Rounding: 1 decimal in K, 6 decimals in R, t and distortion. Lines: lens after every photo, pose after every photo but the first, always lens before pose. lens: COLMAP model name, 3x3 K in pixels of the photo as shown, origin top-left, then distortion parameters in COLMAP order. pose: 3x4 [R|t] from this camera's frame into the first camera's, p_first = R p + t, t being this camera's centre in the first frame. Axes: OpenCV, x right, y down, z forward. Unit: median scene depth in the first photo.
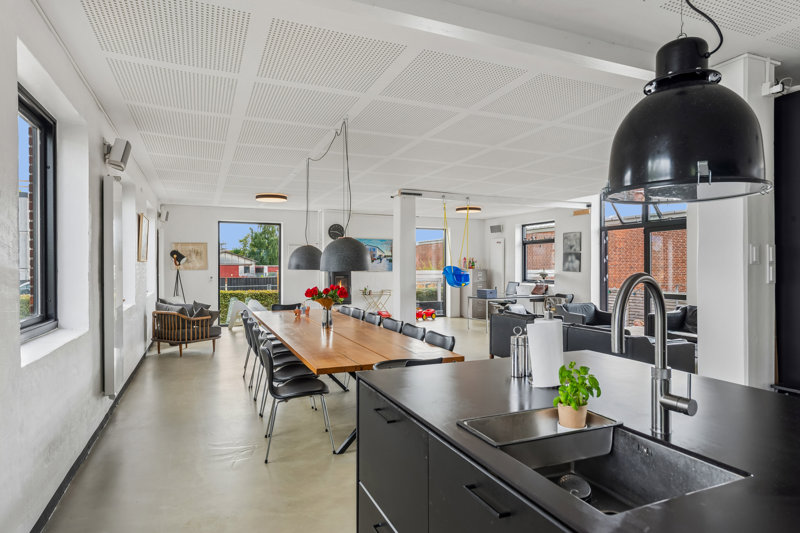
lens RADIAL K [[459.6, 0, 400.0], [0, 459.6, 266.5], [0, 0, 1]] dist [0.053675, 0.000350]
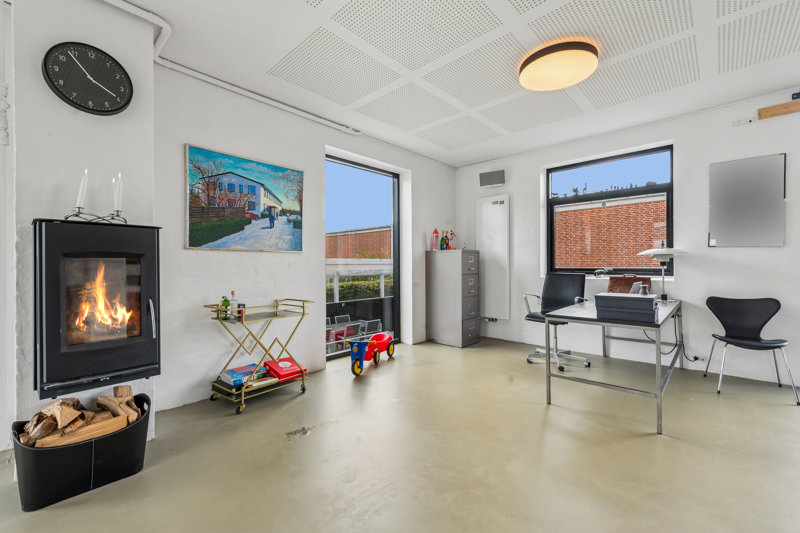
lens RADIAL K [[331.3, 0, 400.0], [0, 331.3, 266.5], [0, 0, 1]] dist [0.014191, -0.000197]
pose [[0.917869, -0.006398, 0.396832, -0.064446], [0.002754, 0.999949, 0.009752, 0.025332], [-0.396874, -0.007859, 0.917839, 0.857348]]
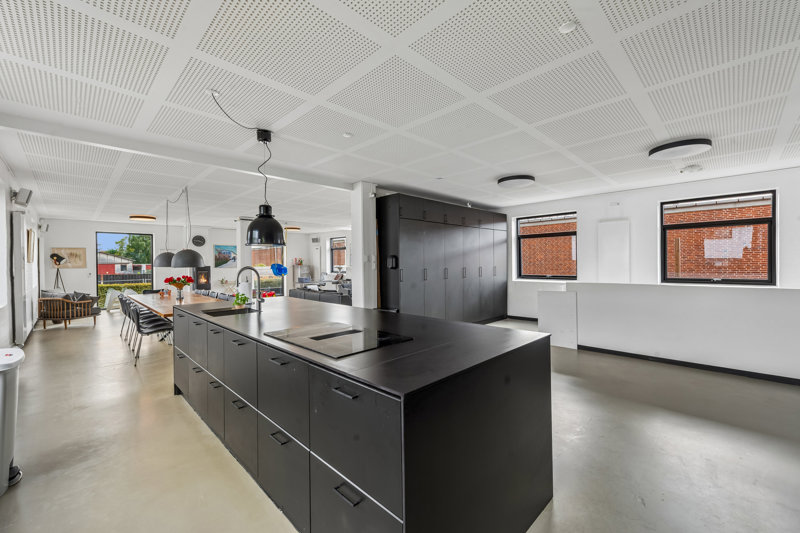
lens RADIAL K [[331.3, 0, 400.0], [0, 331.3, 266.5], [0, 0, 1]] dist [0.014191, -0.000197]
pose [[0.932264, -0.011627, 0.361592, 0.081405], [0.008123, 0.999904, 0.011210, -0.000480], [-0.361688, -0.007513, 0.932269, -0.235981]]
